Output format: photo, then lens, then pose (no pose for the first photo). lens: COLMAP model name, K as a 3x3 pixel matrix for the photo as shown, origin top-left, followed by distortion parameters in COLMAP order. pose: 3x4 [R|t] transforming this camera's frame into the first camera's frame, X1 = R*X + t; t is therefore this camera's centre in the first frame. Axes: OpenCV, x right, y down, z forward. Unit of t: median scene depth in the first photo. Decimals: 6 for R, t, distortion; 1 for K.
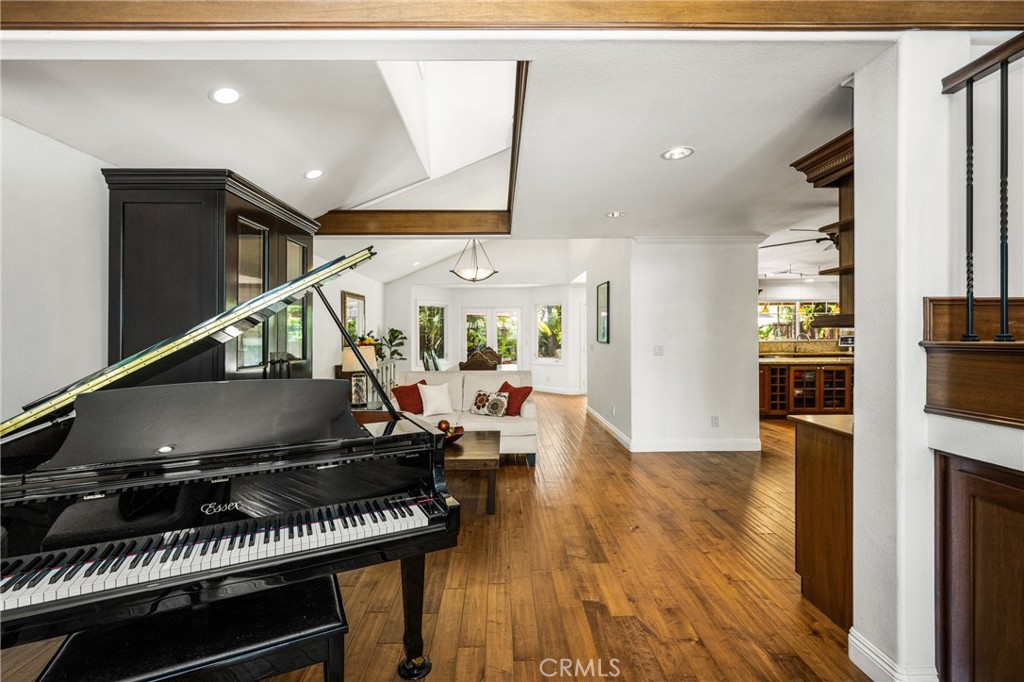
lens RADIAL K [[459.2, 0, 508.0], [0, 459.2, 330.6], [0, 0, 1]] dist [-0.001282, 0.000125]
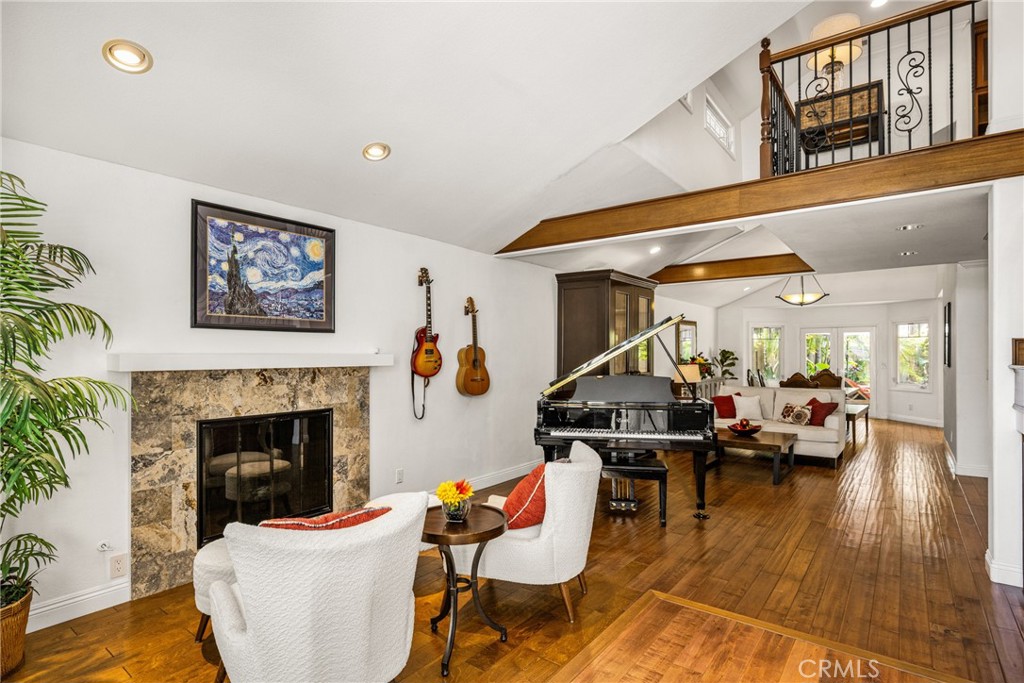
lens RADIAL K [[518.2, 0, 505.5], [0, 518.2, 355.9], [0, 0, 1]] dist [0.001298, 0.000329]
pose [[0.779719, 0.008544, -0.626072, 0.208365], [-0.000506, 0.999915, 0.013016, -0.010493], [0.626130, -0.009832, 0.779657, -0.505309]]
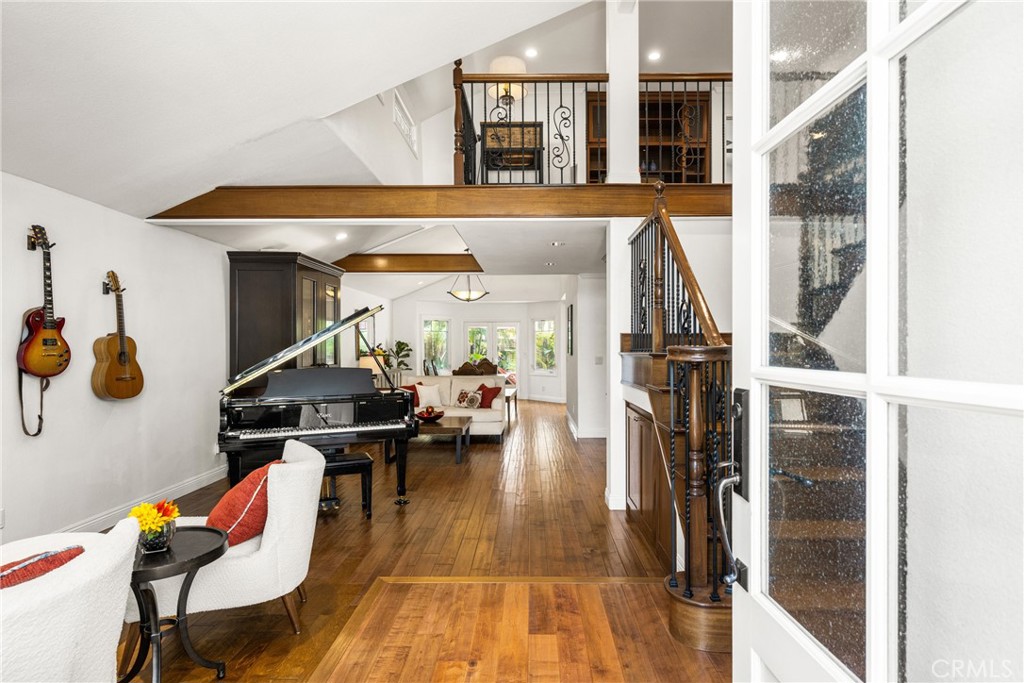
lens RADIAL K [[546.9, 0, 521.6], [0, 546.9, 354.8], [0, 0, 1]] dist [-0.002174, 0.001733]
pose [[0.999403, 0.004663, -0.034224, 0.161010], [-0.003835, 0.999700, 0.024207, -0.009167], [0.034327, -0.024061, 0.999121, -0.556018]]
